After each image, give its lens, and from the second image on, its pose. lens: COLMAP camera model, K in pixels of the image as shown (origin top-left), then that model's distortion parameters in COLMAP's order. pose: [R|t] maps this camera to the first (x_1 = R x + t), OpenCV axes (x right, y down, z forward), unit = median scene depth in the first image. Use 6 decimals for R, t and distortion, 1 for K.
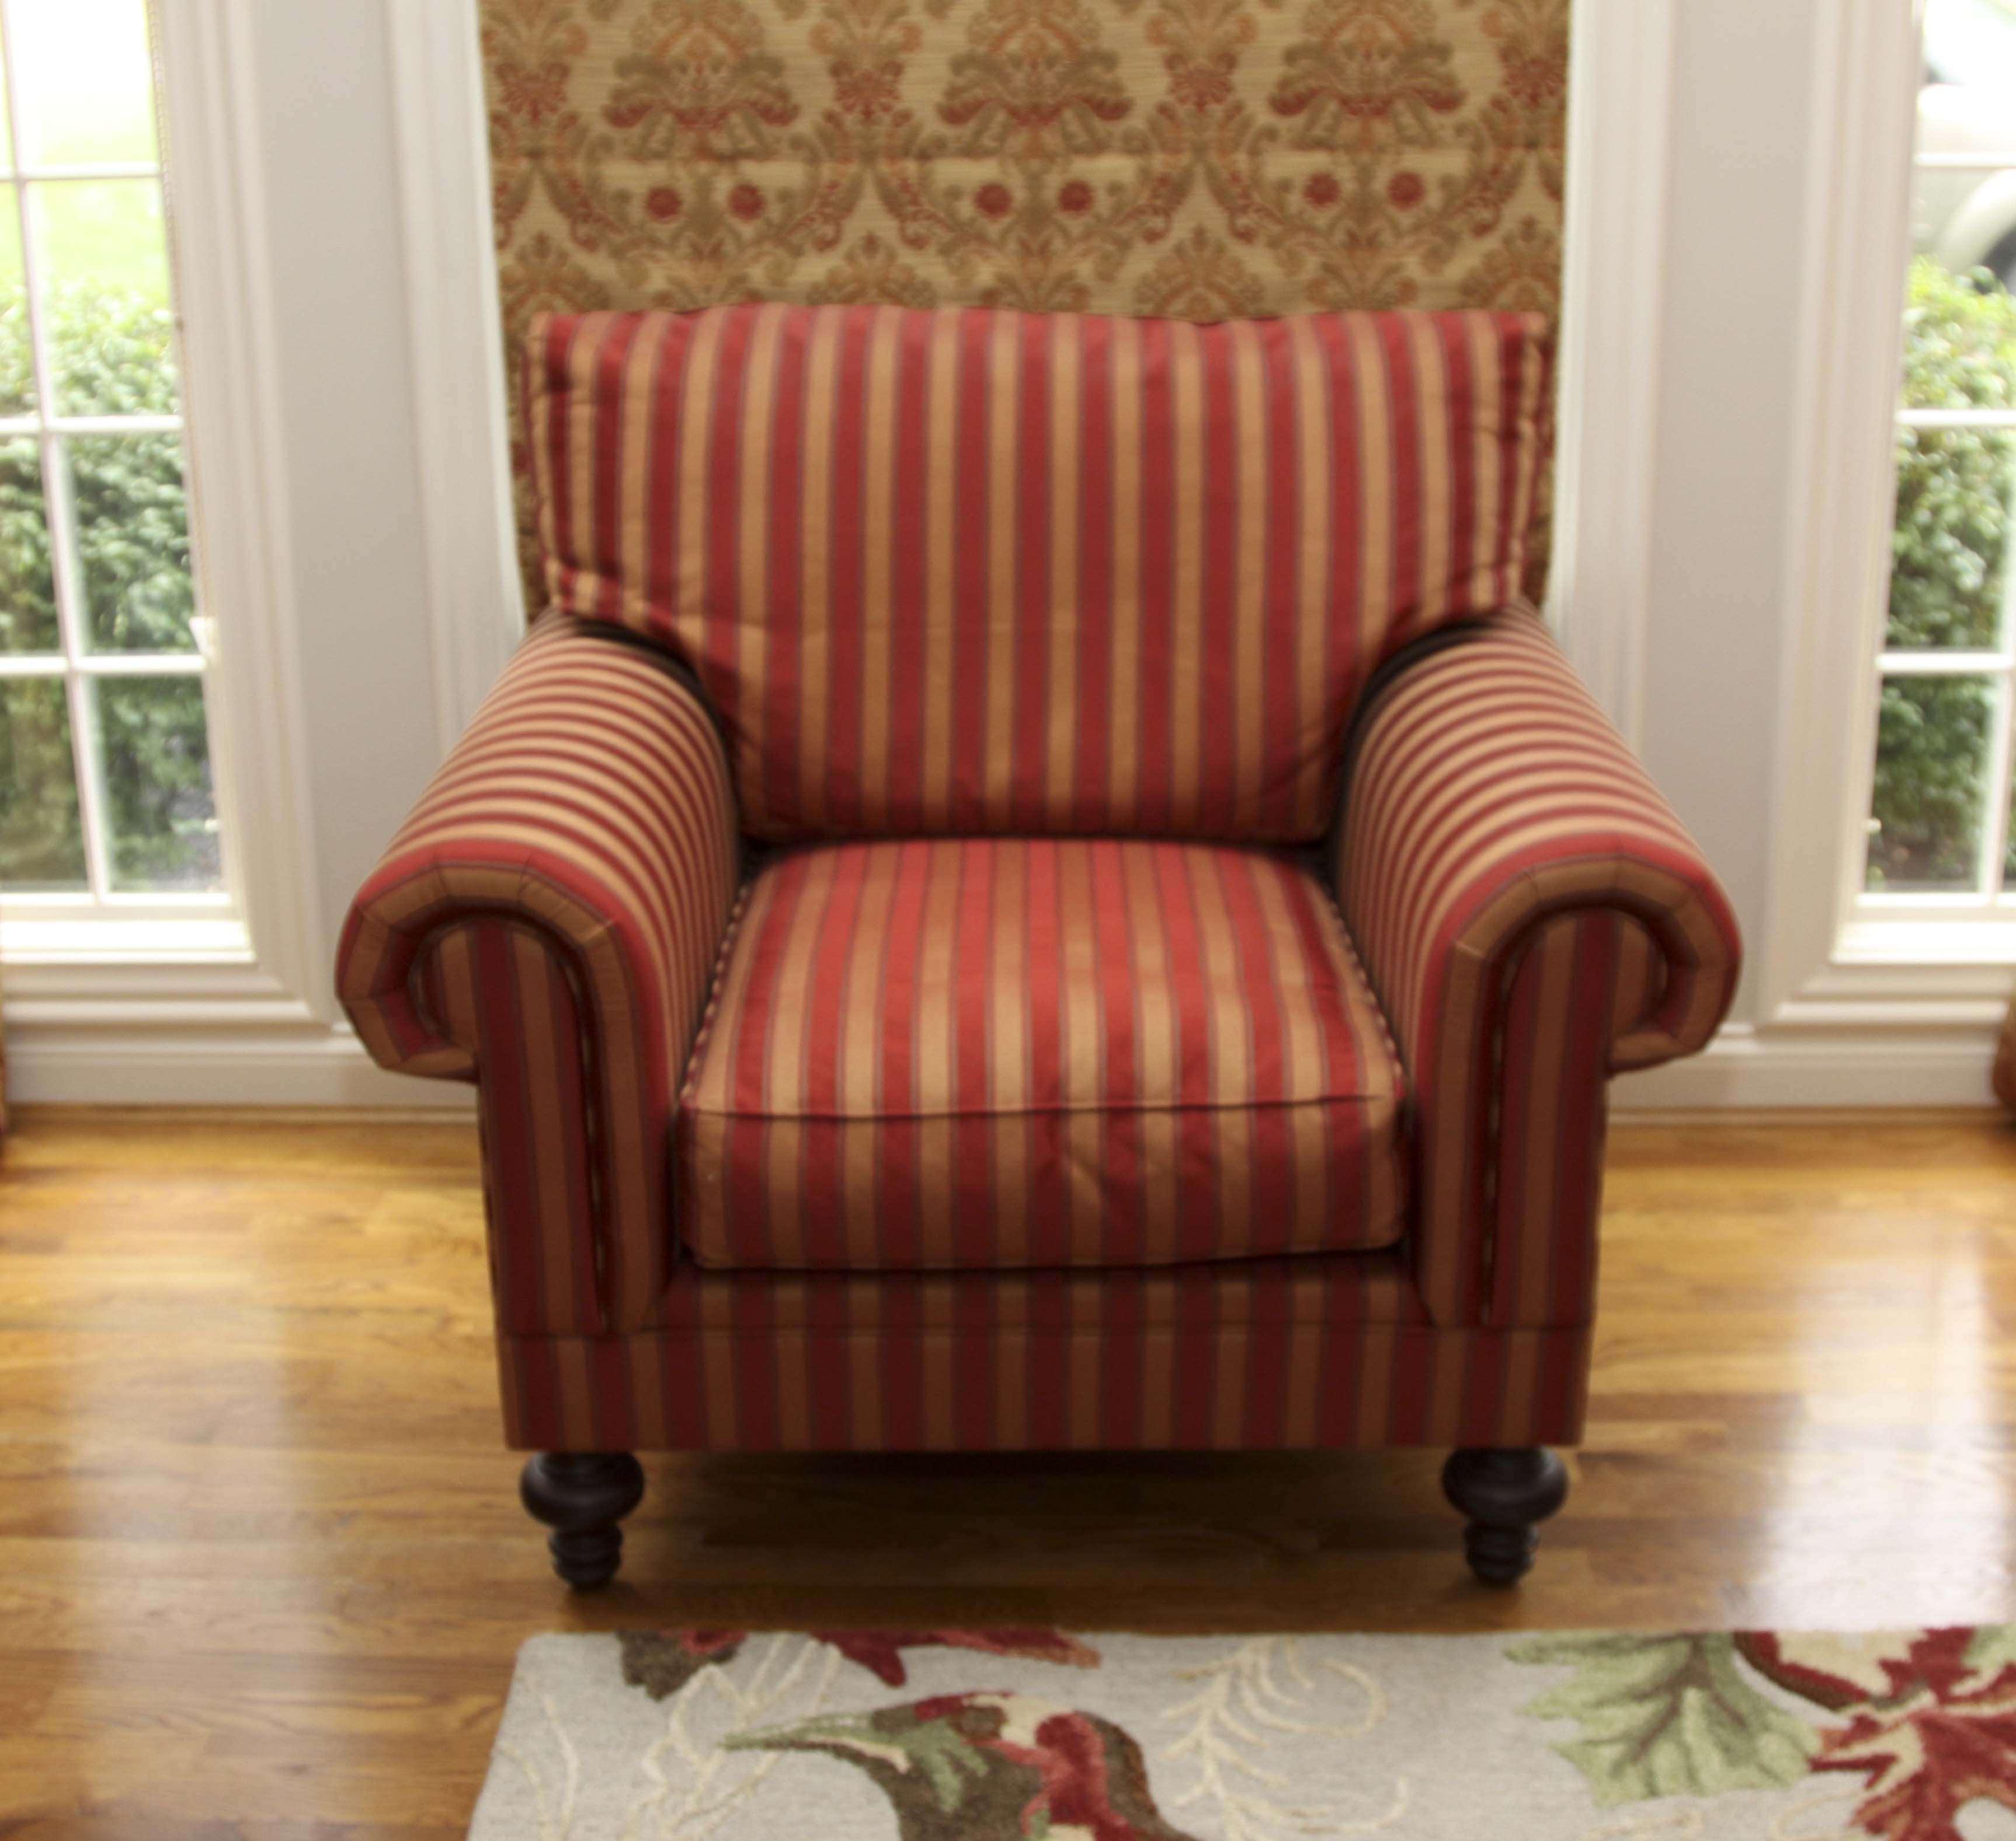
lens RADIAL K [[2765.0, 0, 995.0], [0, 2765.0, 933.9], [0, 0, 1]] dist [-0.102637, 0.000000]
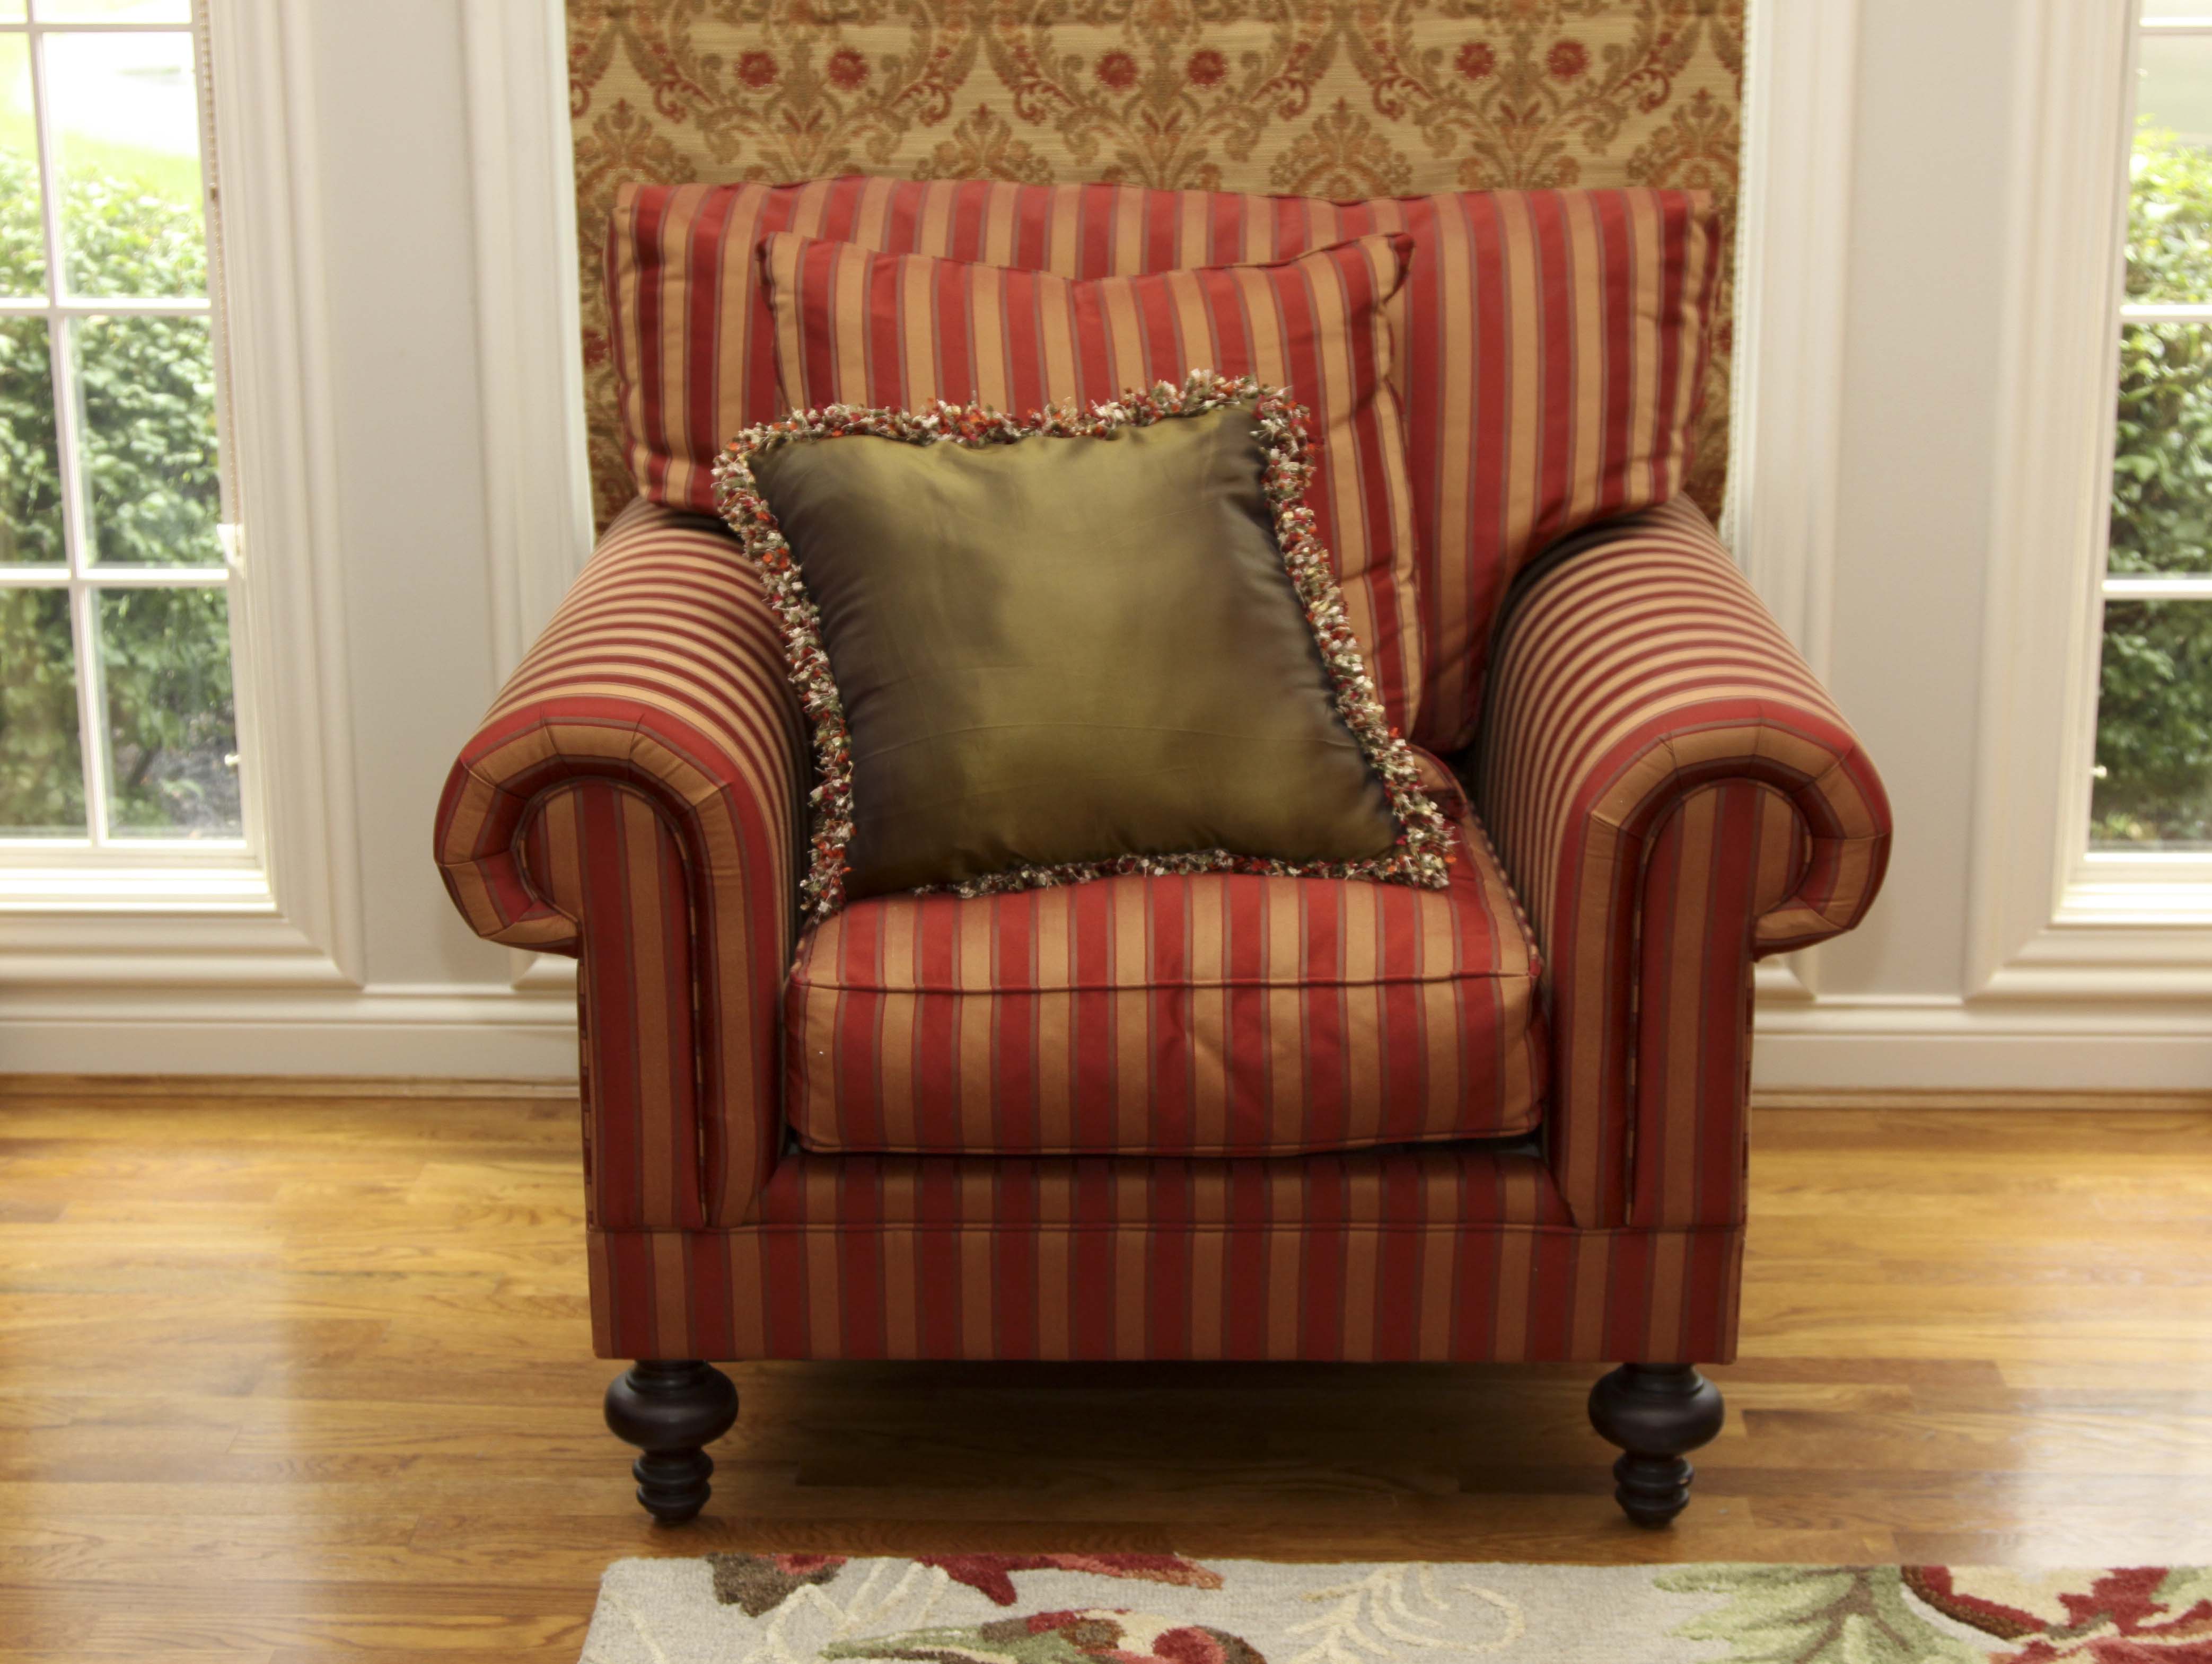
lens RADIAL K [[3500.2, 0, 1094.3], [0, 3500.2, 826.5], [0, 0, 1]] dist [0.024441, 0.000000]
pose [[0.999966, 0.008037, -0.001604, -0.005546], [-0.008120, 0.998111, -0.060902, 0.075270], [0.001112, 0.060913, 0.998142, -0.206047]]
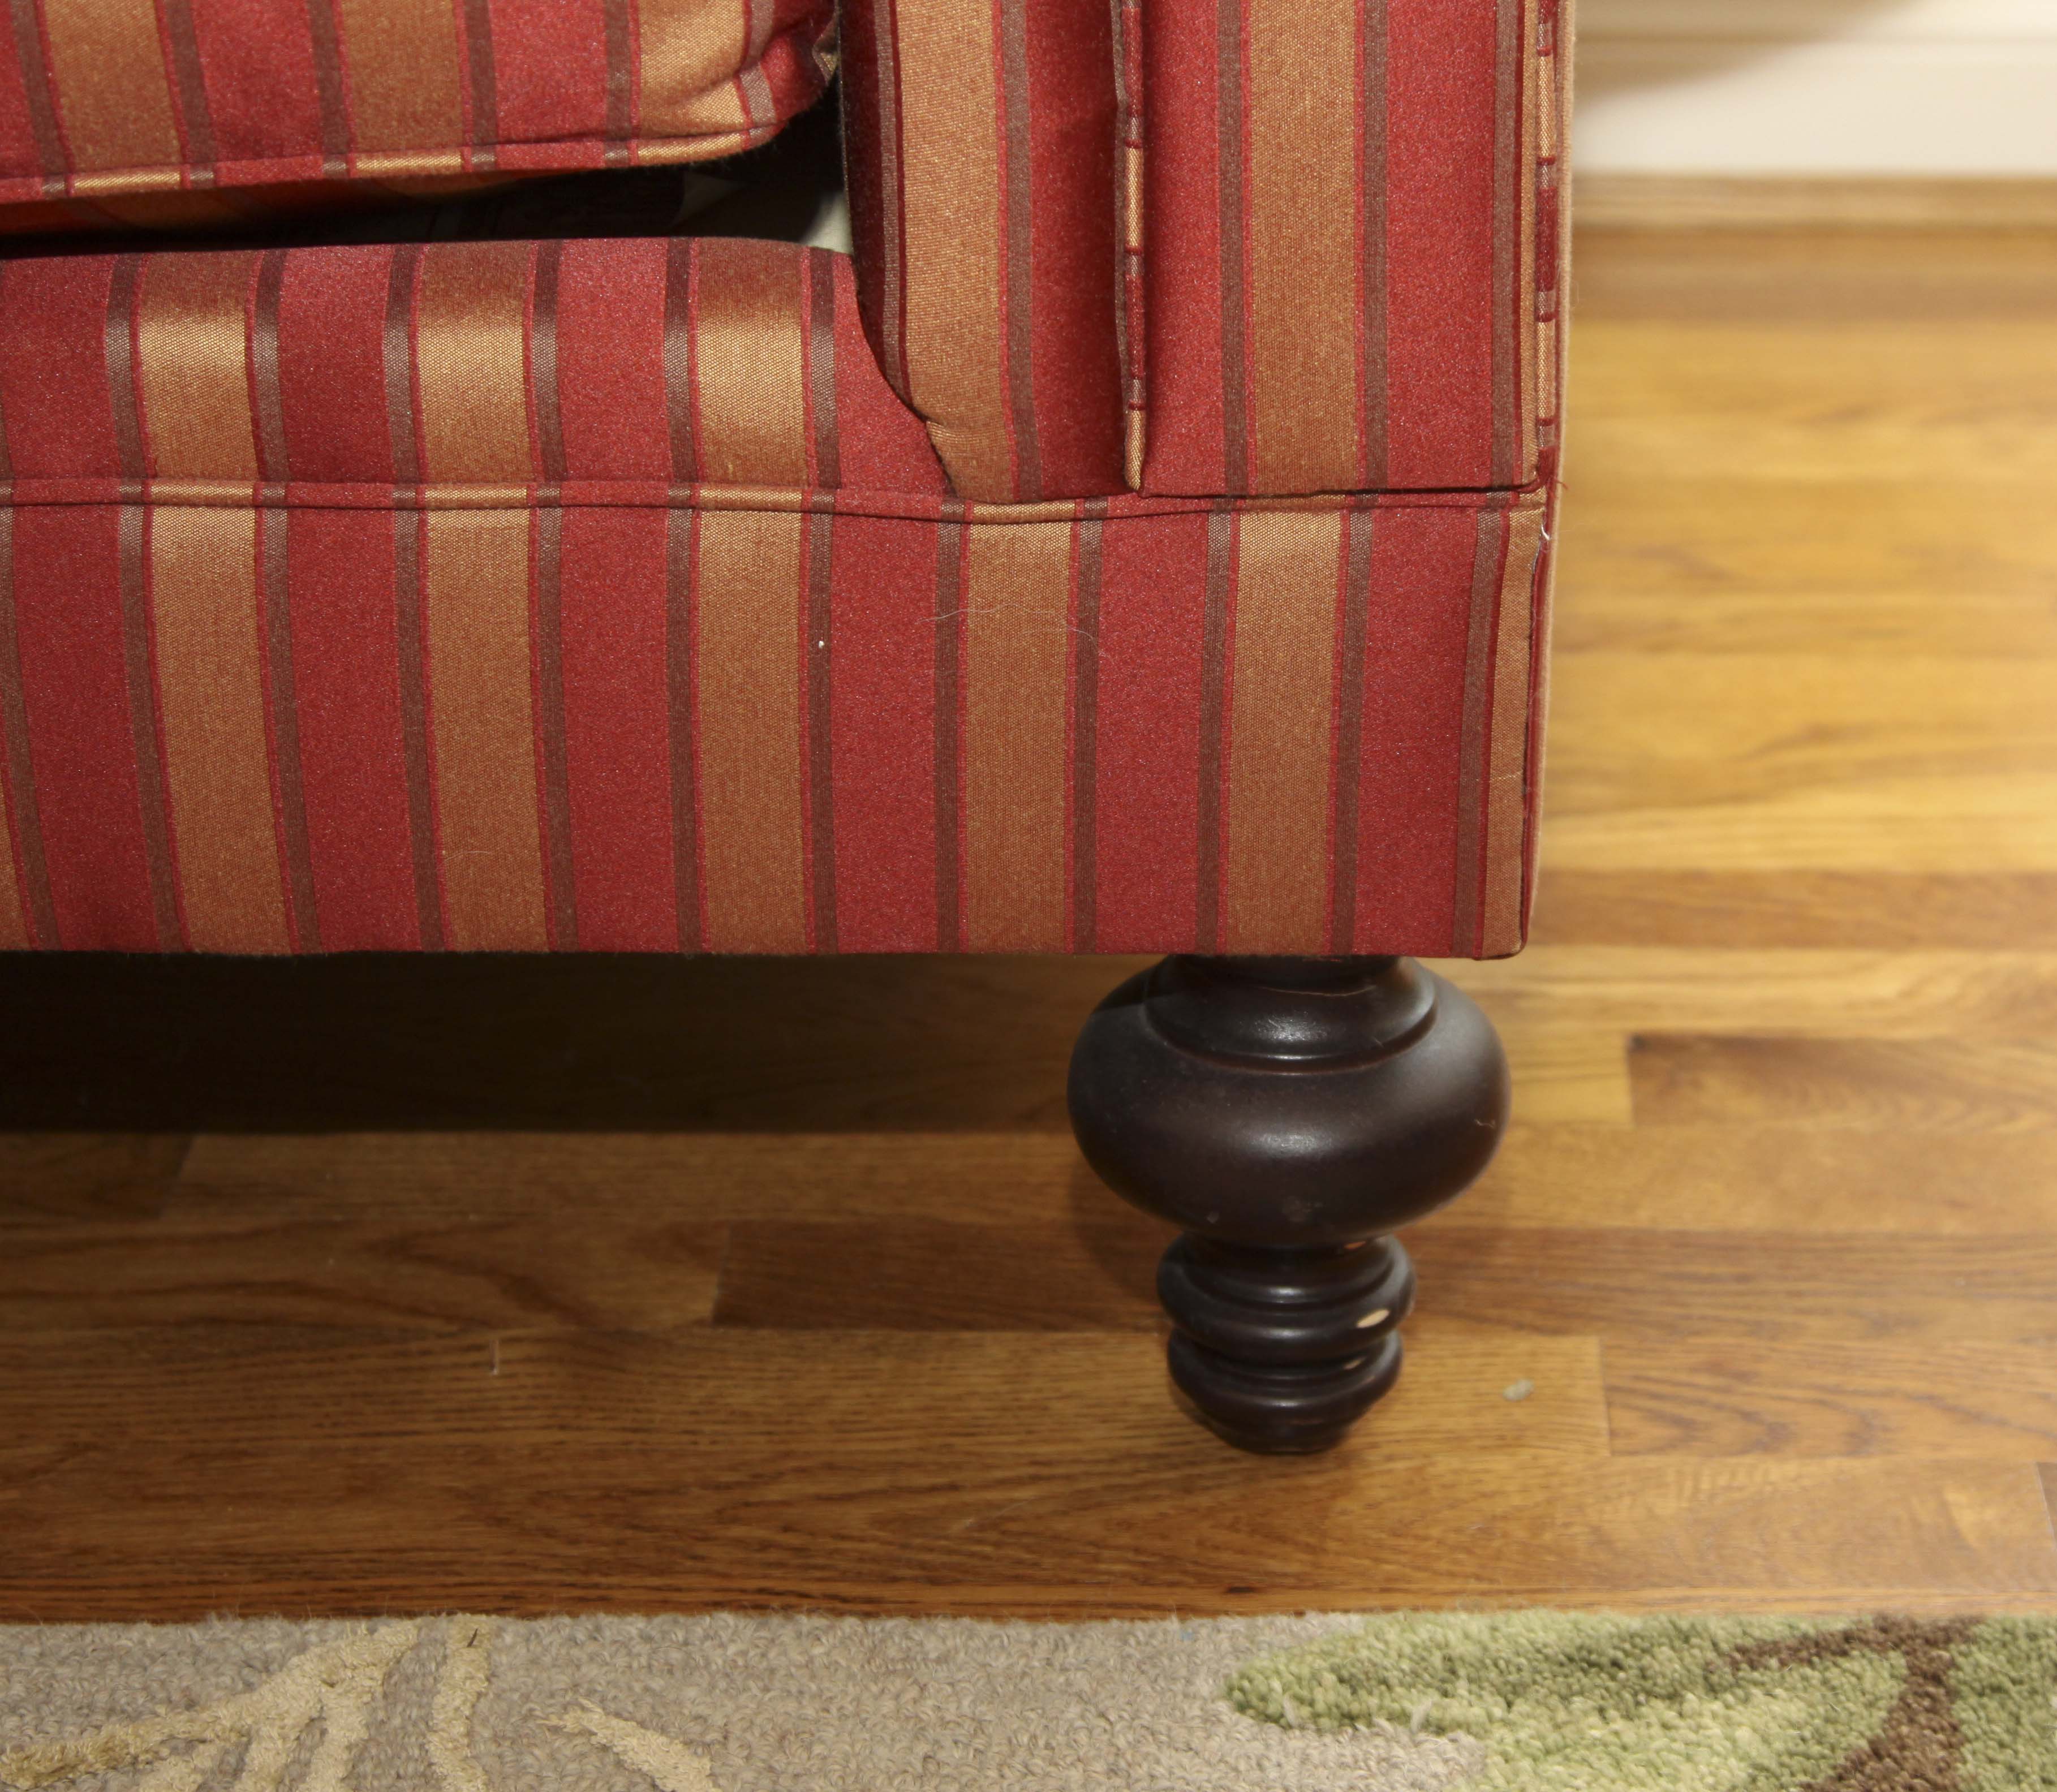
lens RADIAL K [[5243.2, 0, 1033.3], [0, 5243.2, 895.3], [0, 0, 1]] dist [-0.083911, 0.000000]
pose [[0.999812, 0.002852, 0.019163, 0.148426], [-0.005157, 0.992599, 0.121326, 0.113015], [-0.018675, -0.121402, 0.992428, 0.460499]]
